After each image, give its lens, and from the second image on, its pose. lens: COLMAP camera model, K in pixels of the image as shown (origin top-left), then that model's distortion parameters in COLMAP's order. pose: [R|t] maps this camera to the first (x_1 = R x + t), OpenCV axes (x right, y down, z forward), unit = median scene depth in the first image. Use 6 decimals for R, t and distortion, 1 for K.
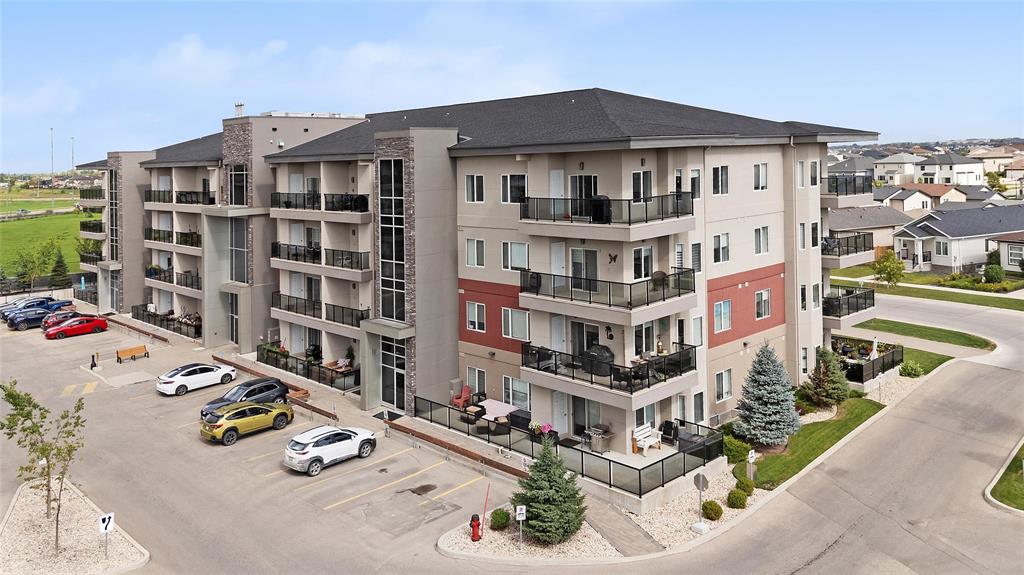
lens RADIAL K [[758.7, 0, 516.5], [0, 758.7, 222.8], [0, 0, 1]] dist [0.024774, -0.004839]
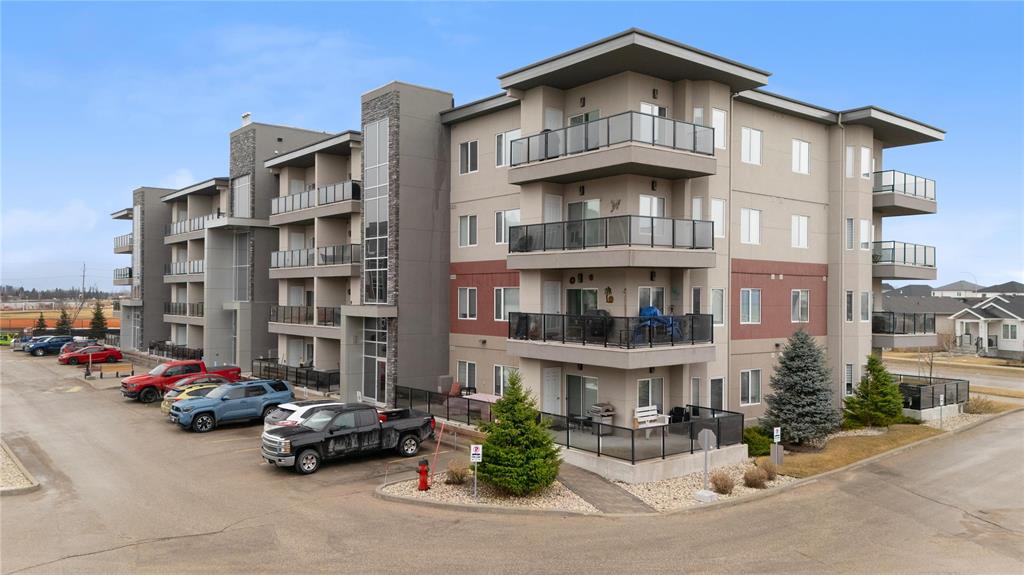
lens RADIAL K [[769.2, 0, 480.5], [0, 769.2, 286.2], [0, 0, 1]] dist [0.035250, 0.000784]
pose [[0.995846, 0.025404, -0.087442, 0.042629], [-0.026174, 0.999628, -0.007668, 0.115141], [0.087215, 0.009925, 0.996140, 0.101371]]
